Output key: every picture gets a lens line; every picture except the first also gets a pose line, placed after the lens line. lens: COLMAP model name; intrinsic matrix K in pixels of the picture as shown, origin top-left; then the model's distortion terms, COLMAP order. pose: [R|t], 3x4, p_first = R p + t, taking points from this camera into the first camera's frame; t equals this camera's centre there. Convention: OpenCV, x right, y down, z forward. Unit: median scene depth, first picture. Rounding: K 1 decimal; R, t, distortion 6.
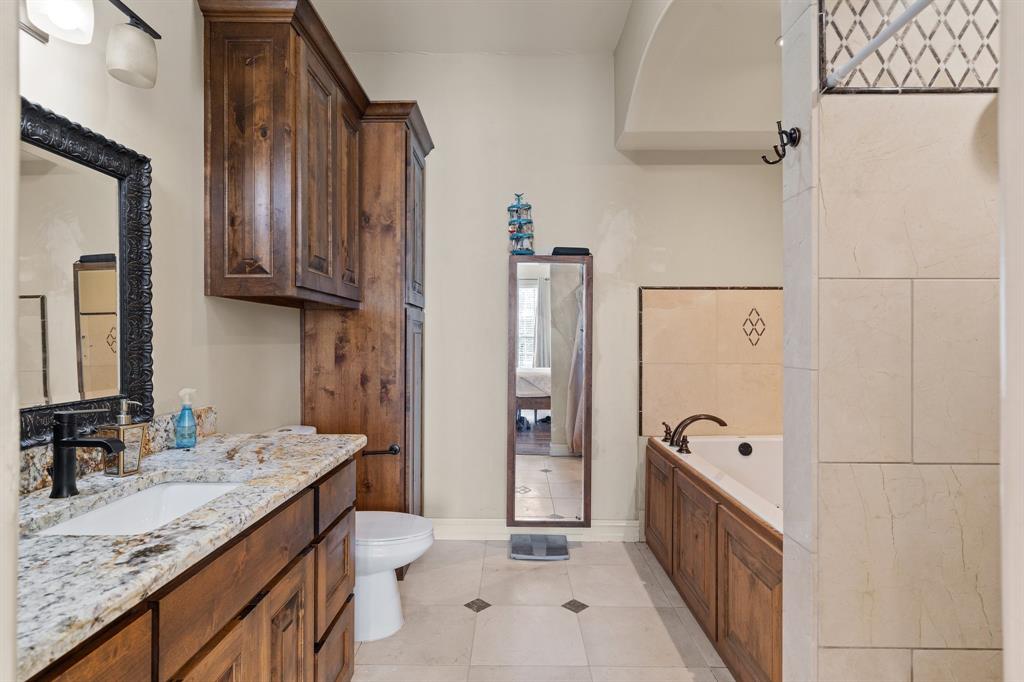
lens RADIAL K [[516.2, 0, 514.2], [0, 516.2, 341.0], [0, 0, 1]] dist [0.001539, 0.000071]
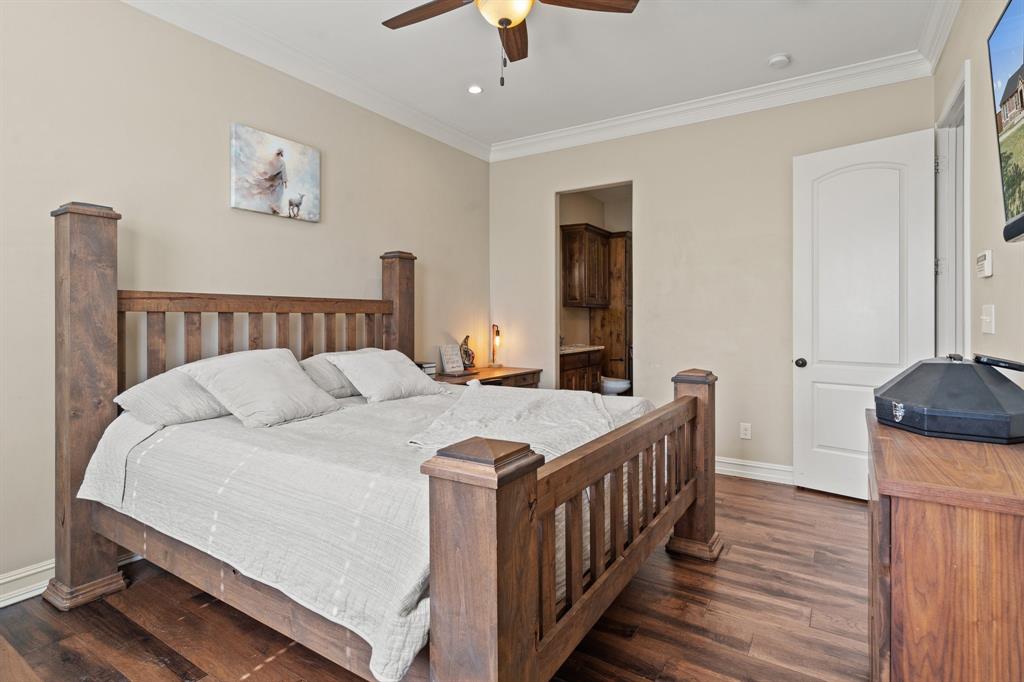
lens RADIAL K [[507.9, 0, 526.1], [0, 507.9, 317.3], [0, 0, 1]] dist [0.014709, 0.000704]
pose [[0.850488, -0.006349, -0.525956, 0.740746], [0.005211, 0.999980, -0.003645, -0.002882], [0.525968, 0.000359, 0.850504, -1.519539]]
